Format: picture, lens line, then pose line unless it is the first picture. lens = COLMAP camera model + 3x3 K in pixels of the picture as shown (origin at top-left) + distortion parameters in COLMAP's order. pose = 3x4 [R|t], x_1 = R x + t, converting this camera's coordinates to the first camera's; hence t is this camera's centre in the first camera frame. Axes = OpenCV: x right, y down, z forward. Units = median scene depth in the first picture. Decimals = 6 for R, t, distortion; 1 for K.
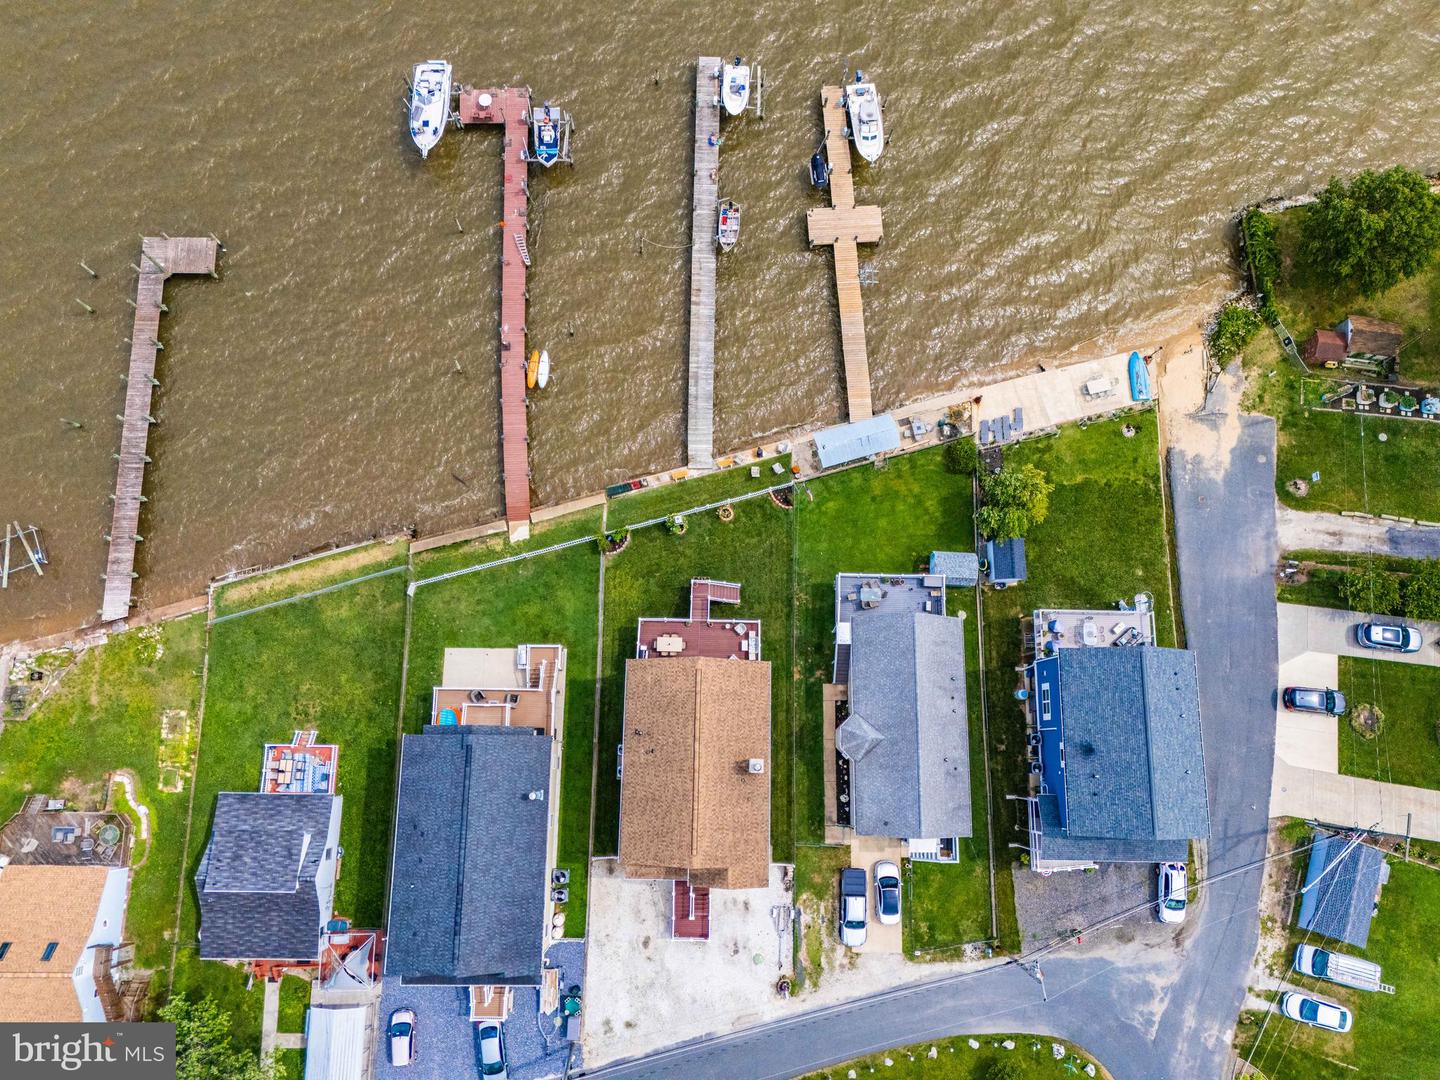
lens RADIAL K [[1054.3, 0, 720.0], [0, 1054.3, 540.0], [0, 0, 1]] dist [0.053736, -0.002927]
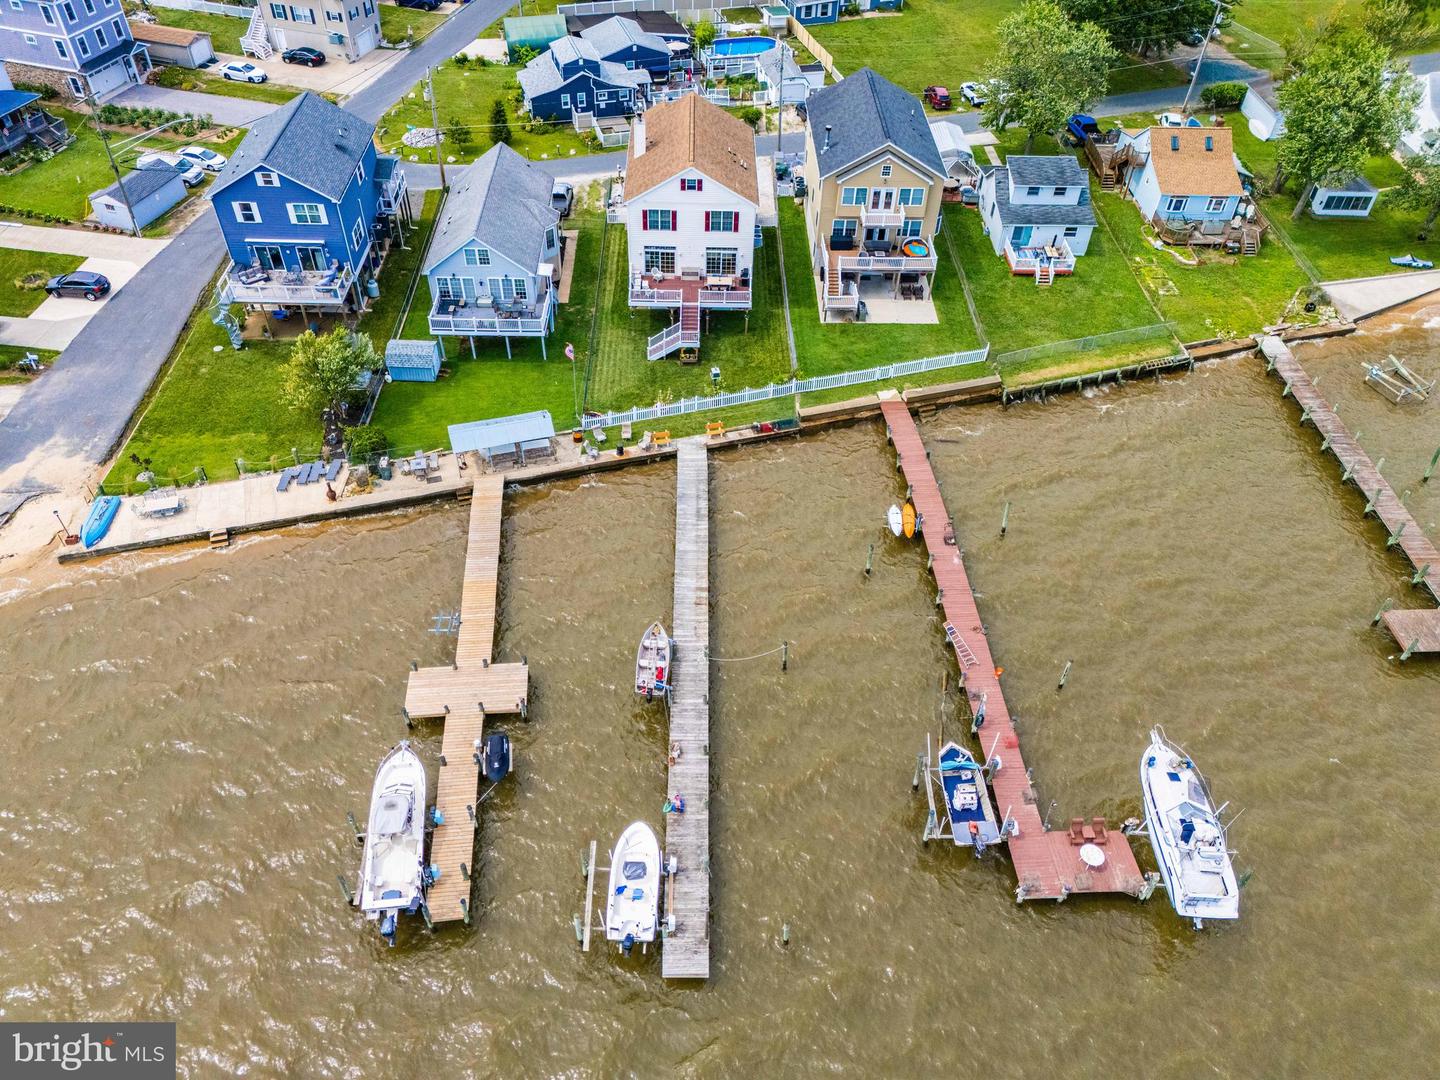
lens RADIAL K [[1054.3, 0, 720.0], [0, 1054.3, 540.0], [0, 0, 1]] dist [0.053736, -0.002927]
pose [[-0.998453, -0.011884, -0.054325, 0.003735], [-0.039093, -0.544788, 0.837662, -0.862979], [-0.039550, 0.838490, 0.543480, 0.635859]]
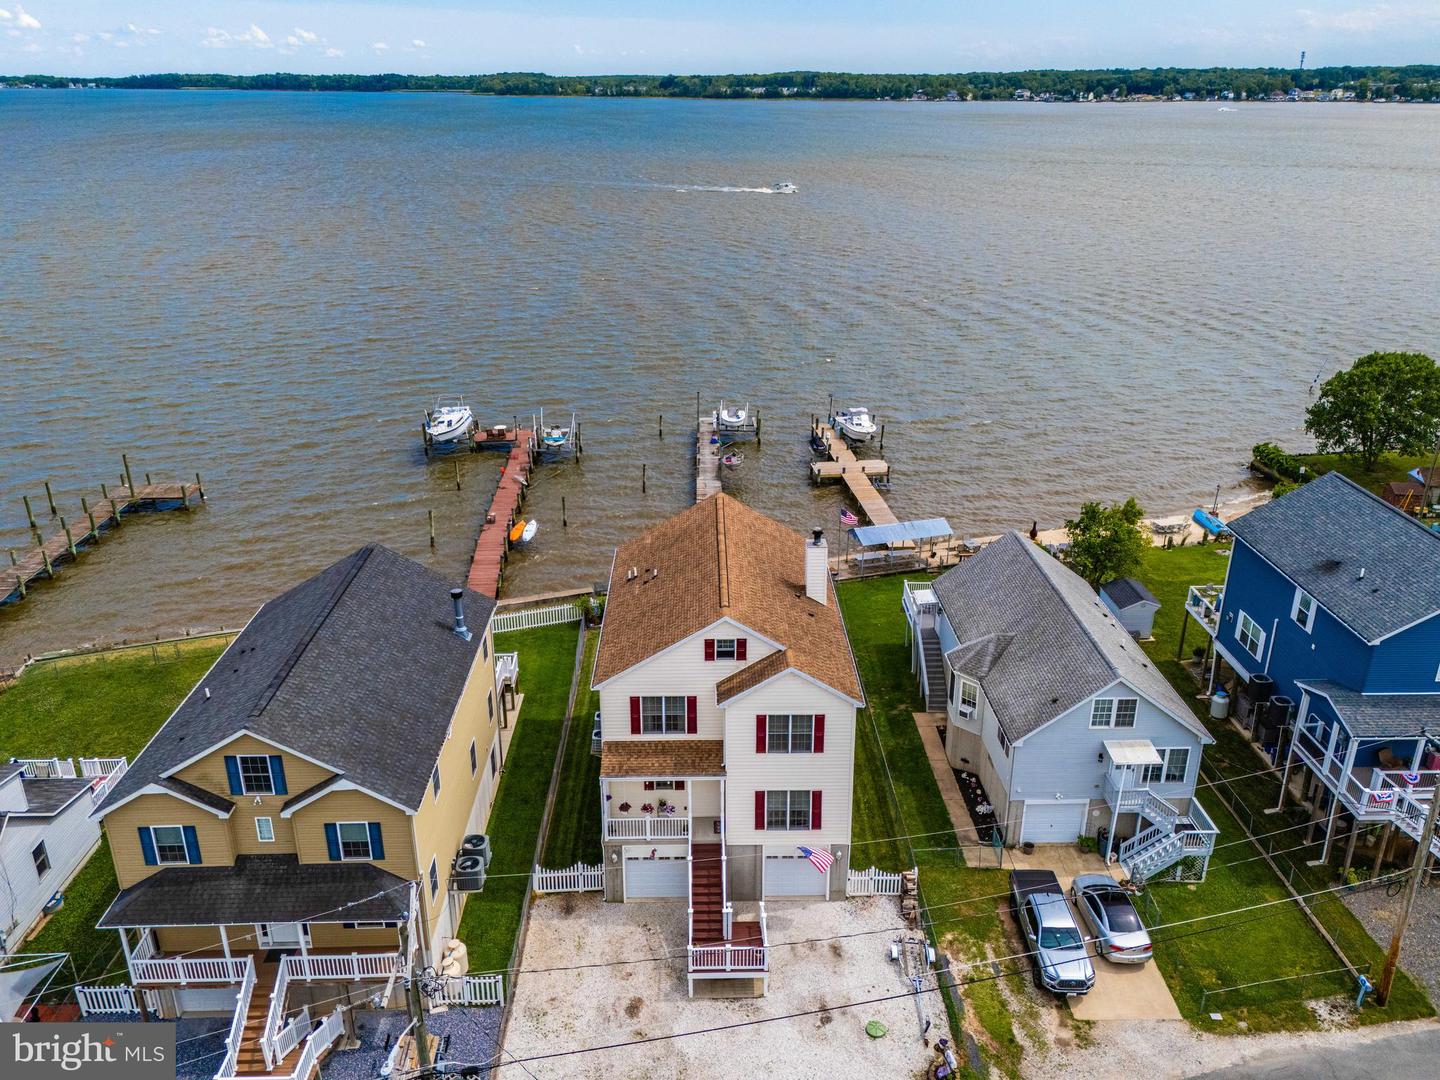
lens RADIAL K [[1114.4, 0, 720.0], [0, 1114.4, 540.0], [0, 0, 1]] dist [0.078622, -0.073519]
pose [[0.999014, -0.038133, 0.022737, -0.033256], [0.039995, 0.550655, -0.833774, 0.656182], [0.019274, 0.833862, 0.551637, 0.530672]]
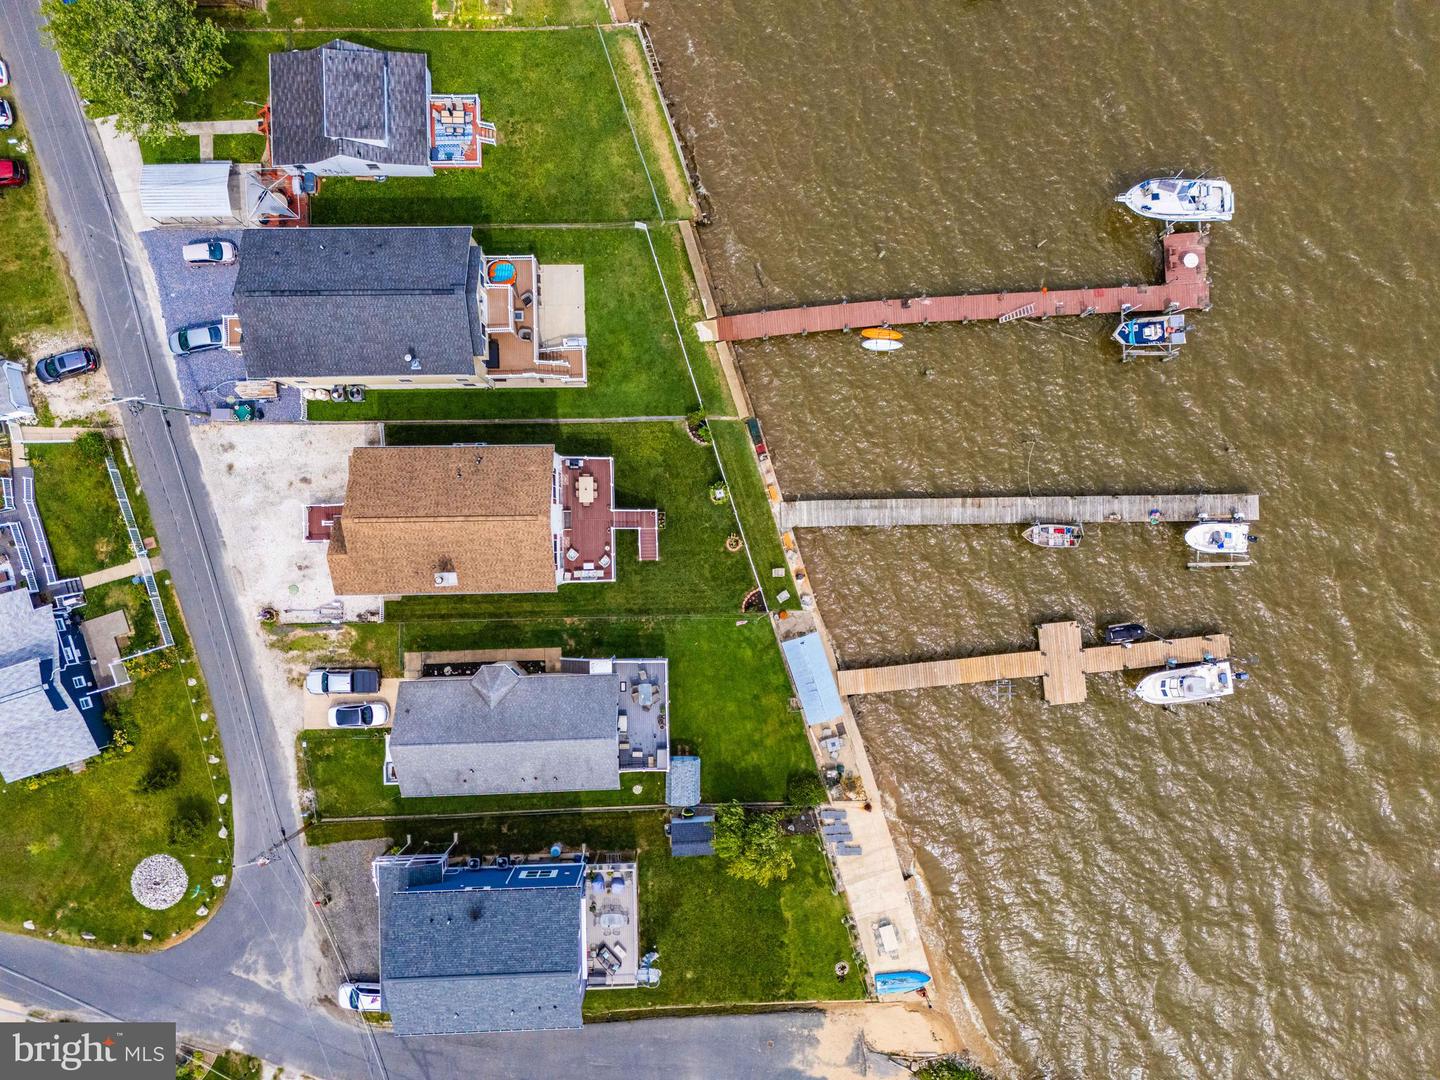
lens RADIAL K [[1054.3, 0, 720.0], [0, 1054.3, 540.0], [0, 0, 1]] dist [0.053736, -0.002927]
pose [[0.035020, 0.999080, -0.024768, 0.027043], [-0.984318, 0.038769, 0.172089, -0.185474], [0.172891, 0.018353, 0.984770, 0.051334]]
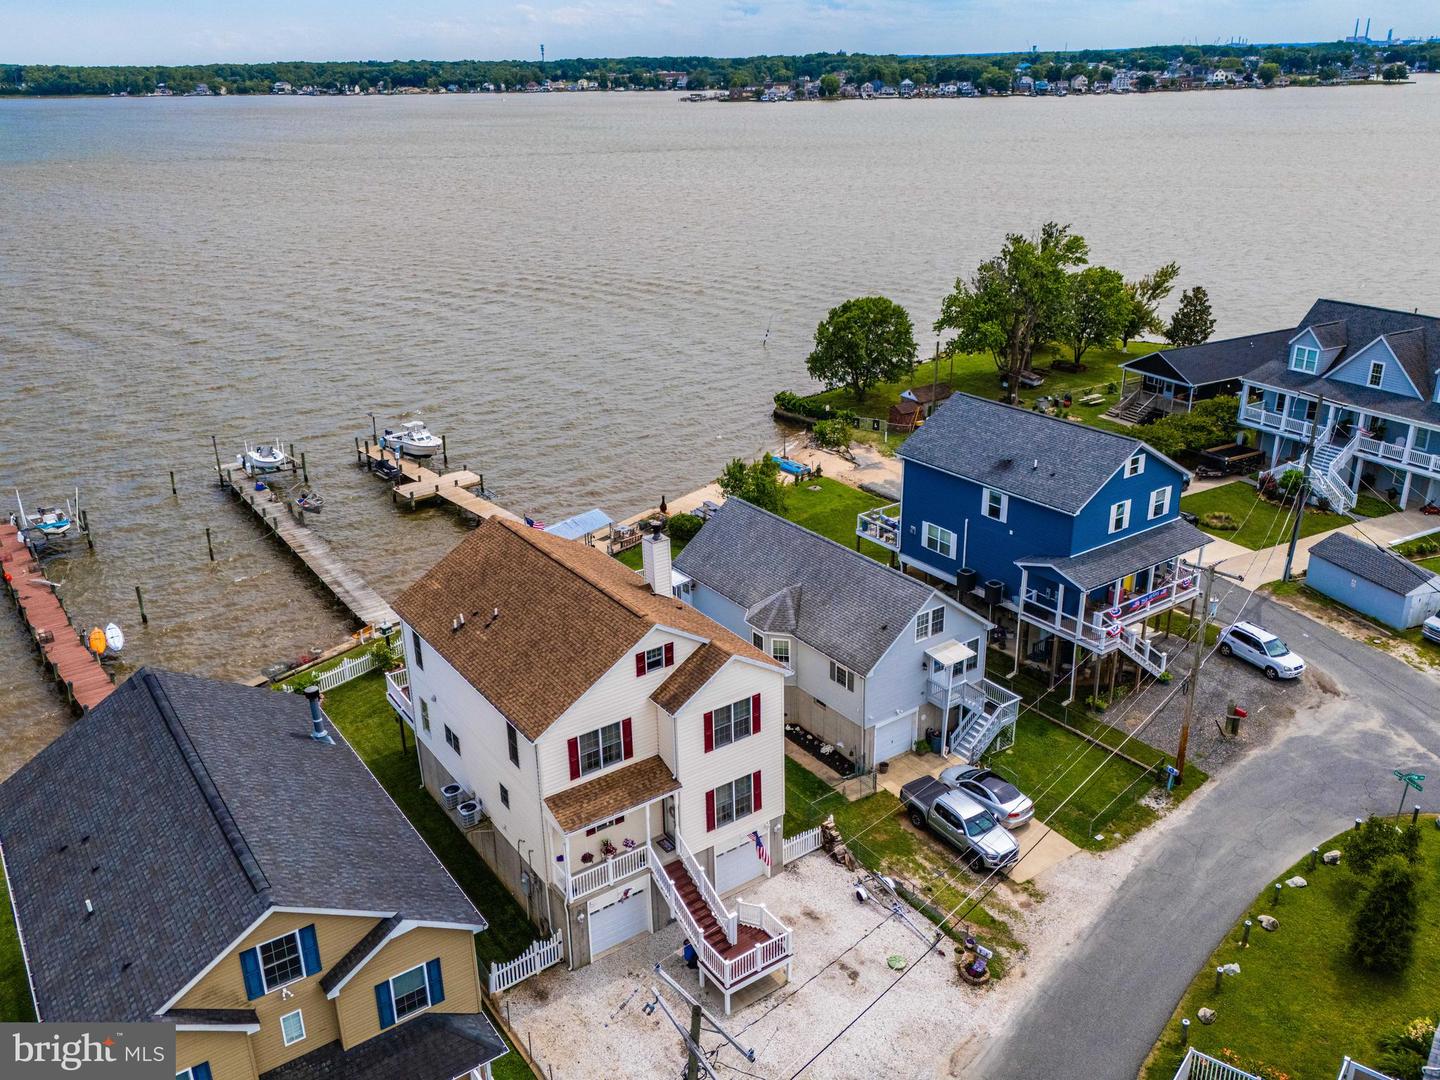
lens RADIAL K [[1162.9, 0, 720.0], [0, 1162.9, 540.0], [0, 0, 1]] dist [0.082911, -0.074419]
pose [[0.810057, -0.258684, 0.526203, -0.251340], [0.581740, 0.466889, -0.666028, 0.590347], [-0.073388, 0.845634, 0.528693, 0.538439]]
